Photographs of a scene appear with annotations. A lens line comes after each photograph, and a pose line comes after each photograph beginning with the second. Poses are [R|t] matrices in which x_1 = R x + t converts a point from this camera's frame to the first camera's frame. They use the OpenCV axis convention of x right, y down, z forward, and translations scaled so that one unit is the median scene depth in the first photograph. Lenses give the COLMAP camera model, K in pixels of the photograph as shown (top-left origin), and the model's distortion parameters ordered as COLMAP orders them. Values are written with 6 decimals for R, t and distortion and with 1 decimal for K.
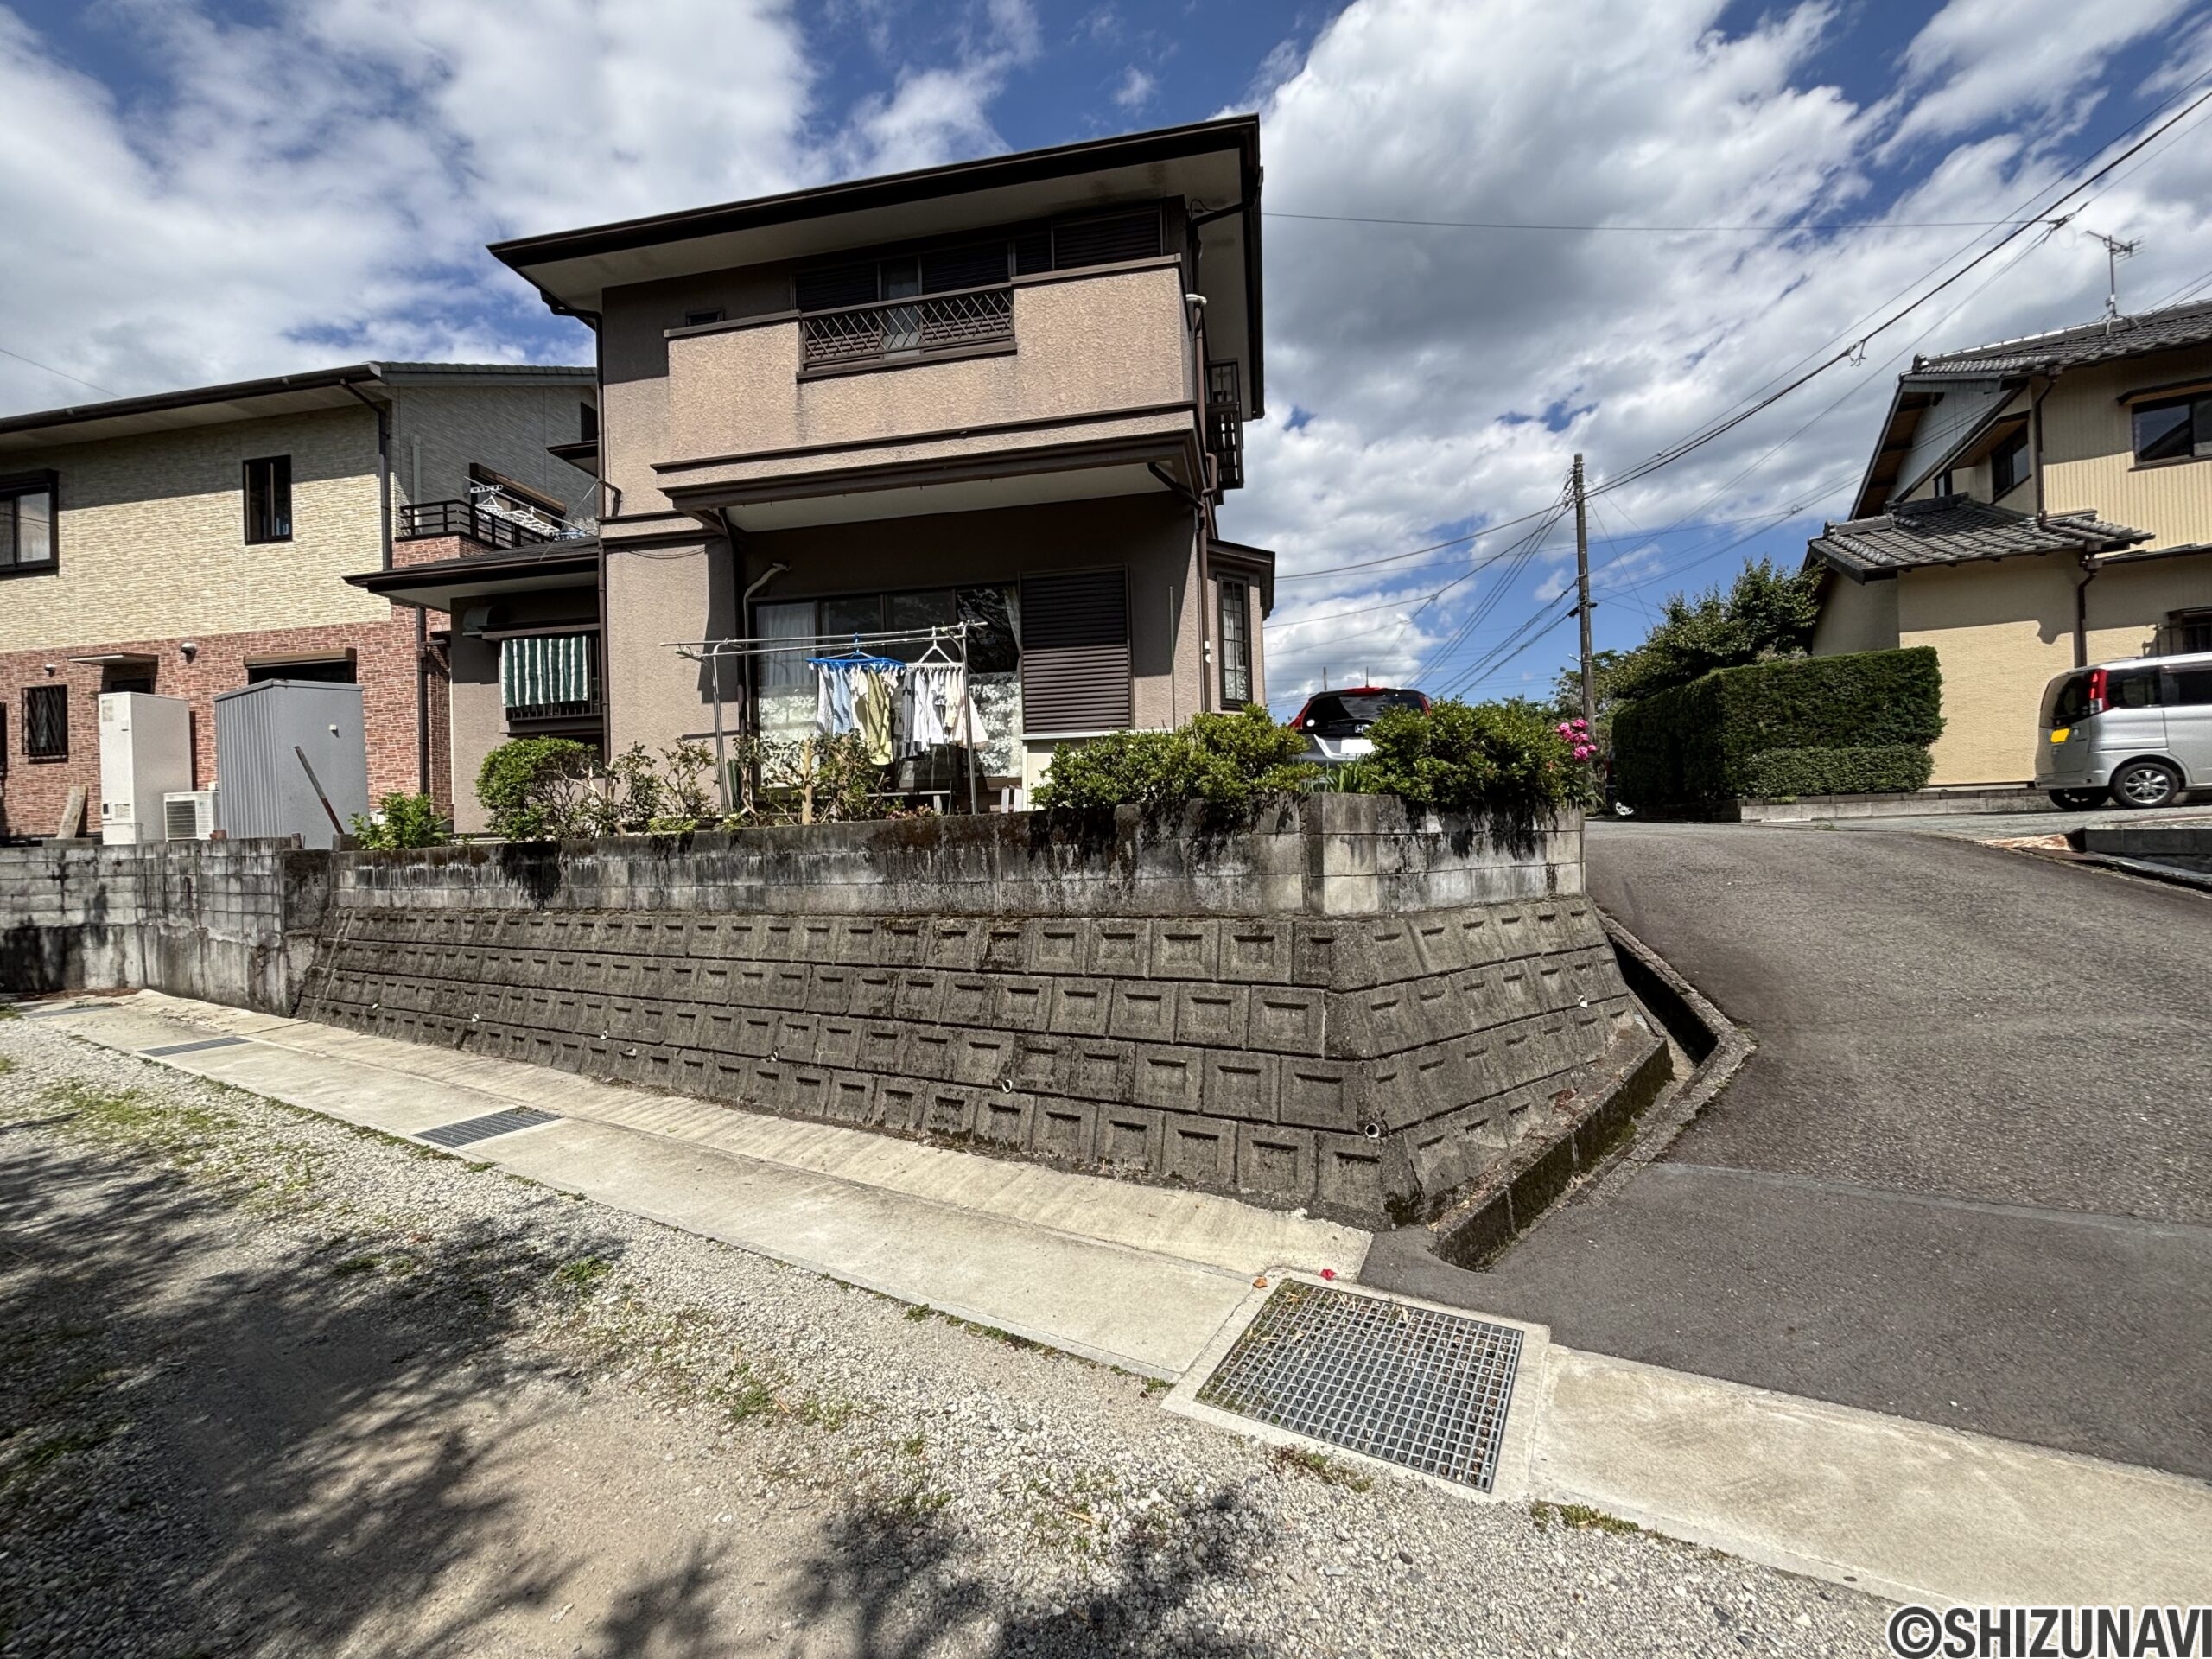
lens RADIAL K [[886.1, 0, 1111.1], [0, 886.1, 832.4], [0, 0, 1]] dist [-0.001093, 0.000462]
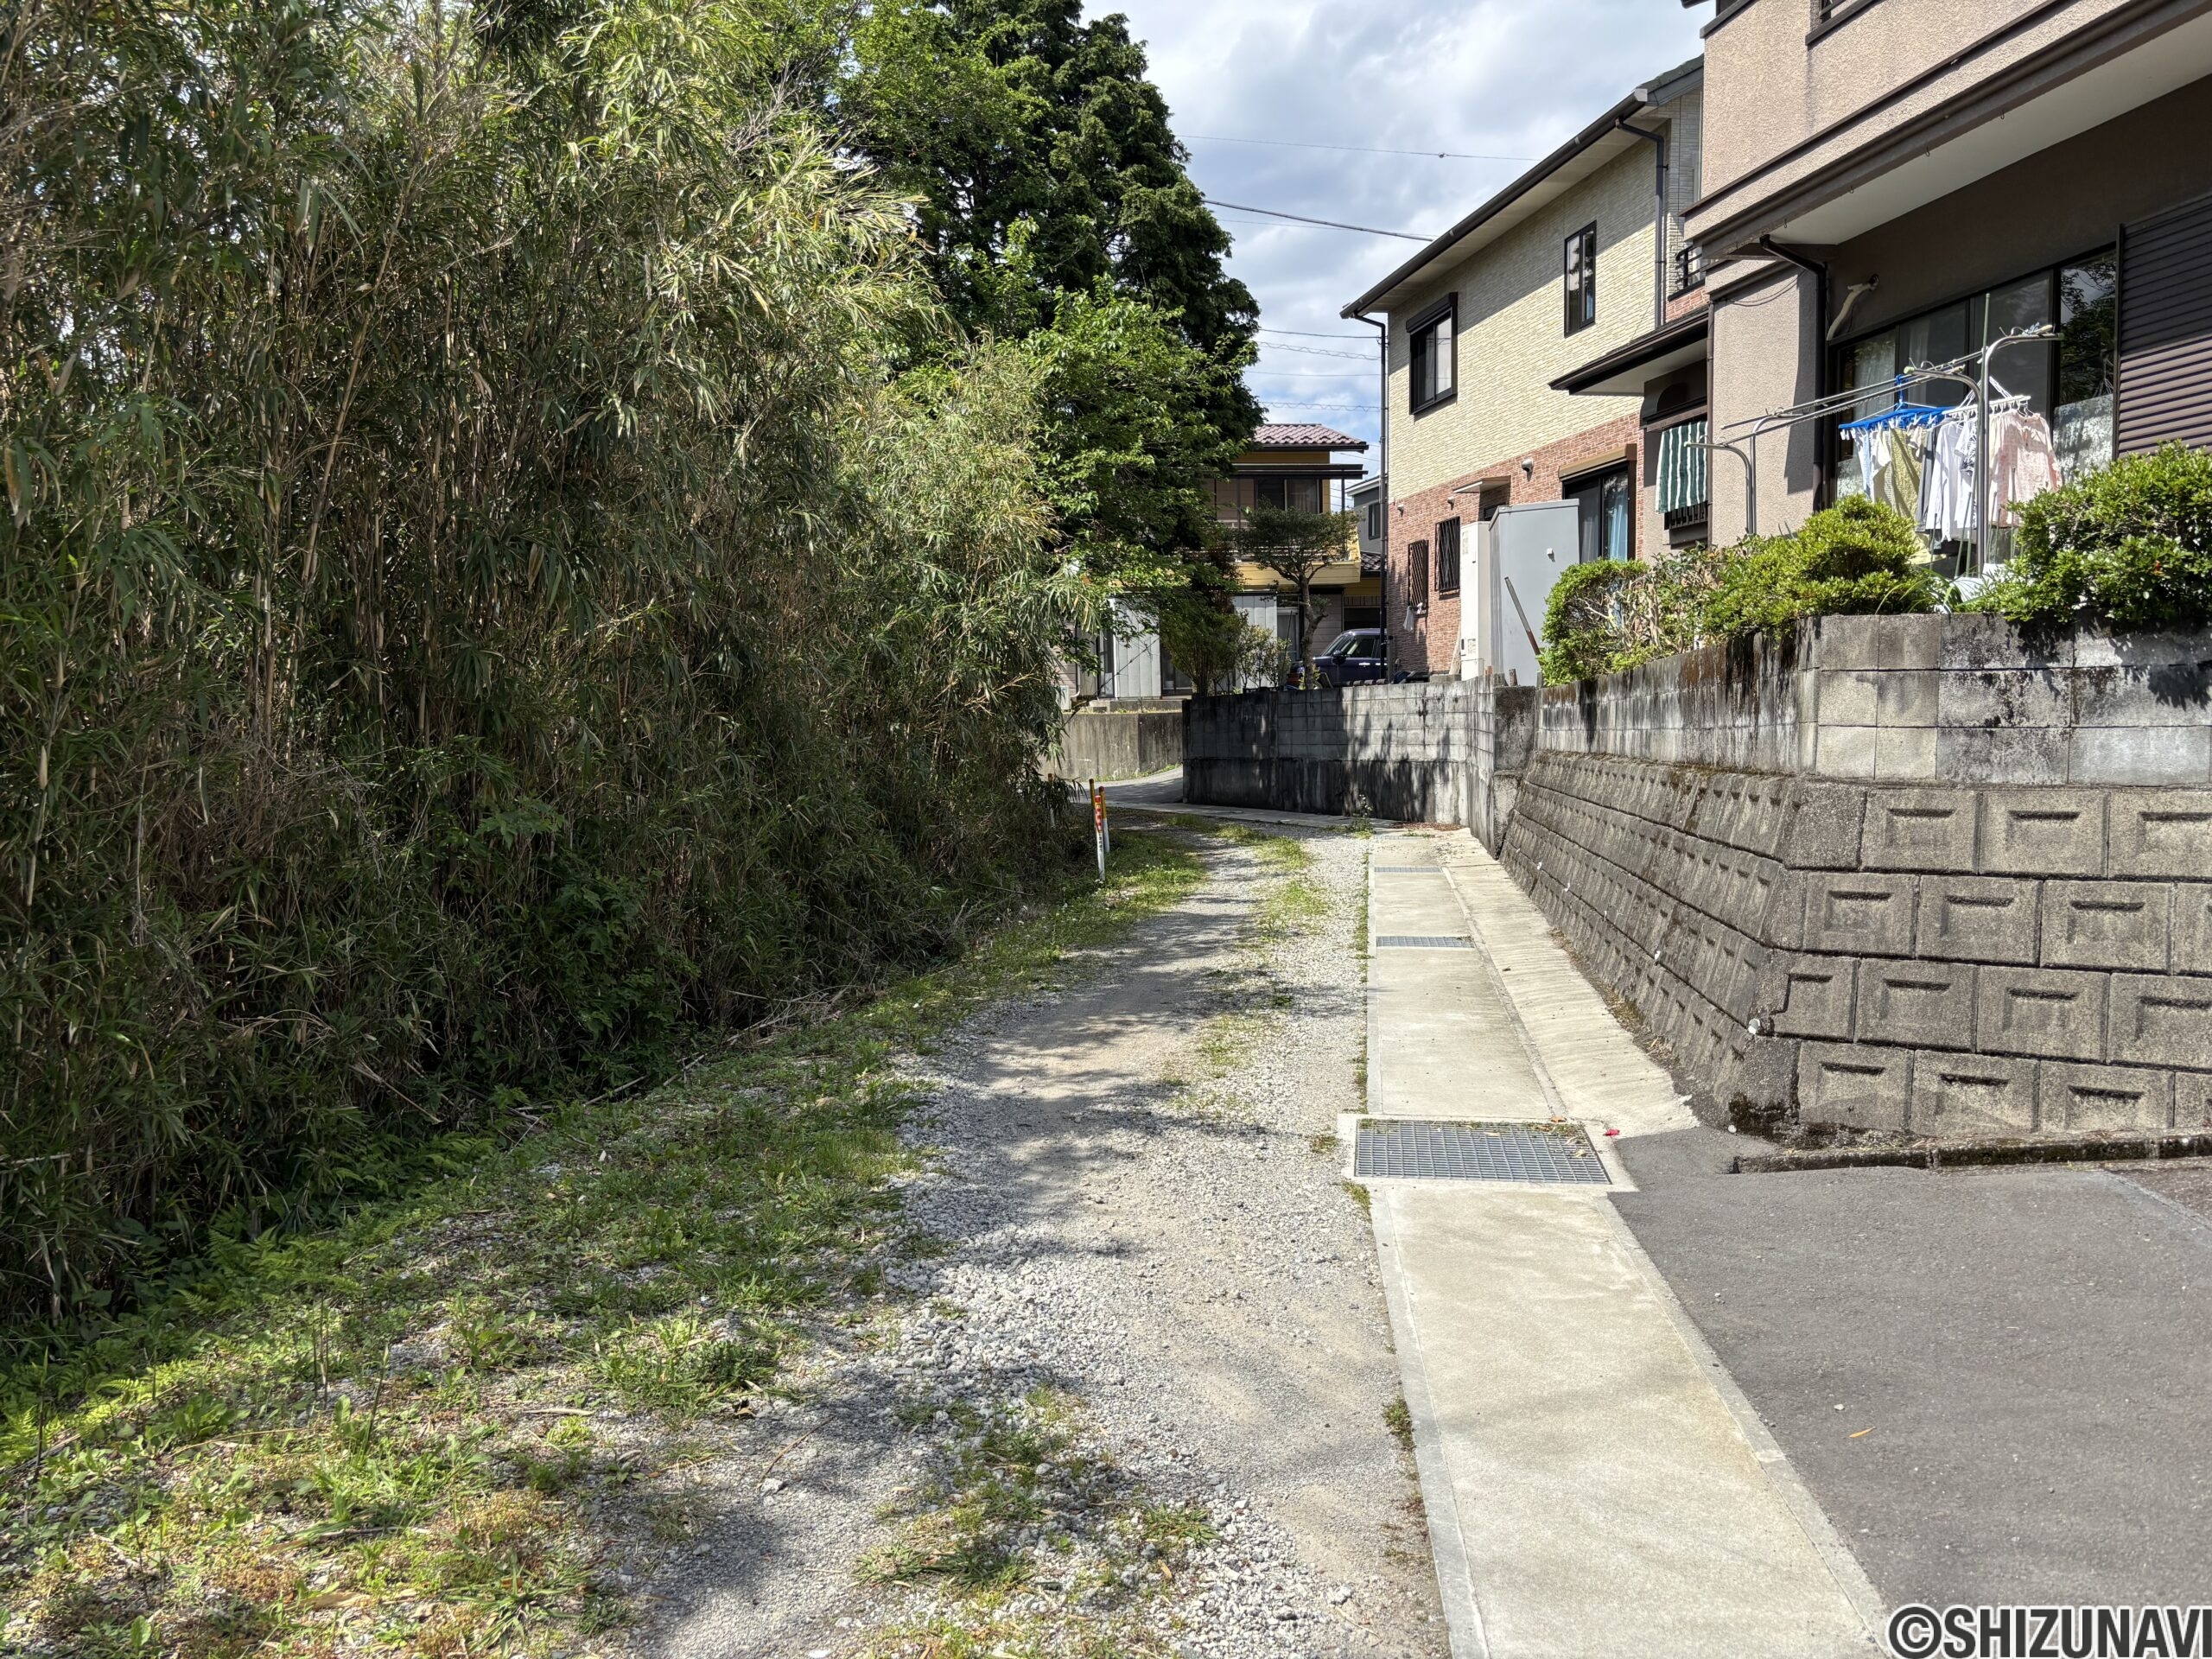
lens RADIAL K [[1678.1, 0, 1103.6], [0, 1678.1, 832.4], [0, 0, 1]] dist [-0.000923, 0.001260]
pose [[0.356159, 0.082642, -0.930764, 0.658184], [0.017437, 0.995320, 0.095046, -0.003824], [0.934263, -0.050082, 0.353051, -0.055504]]
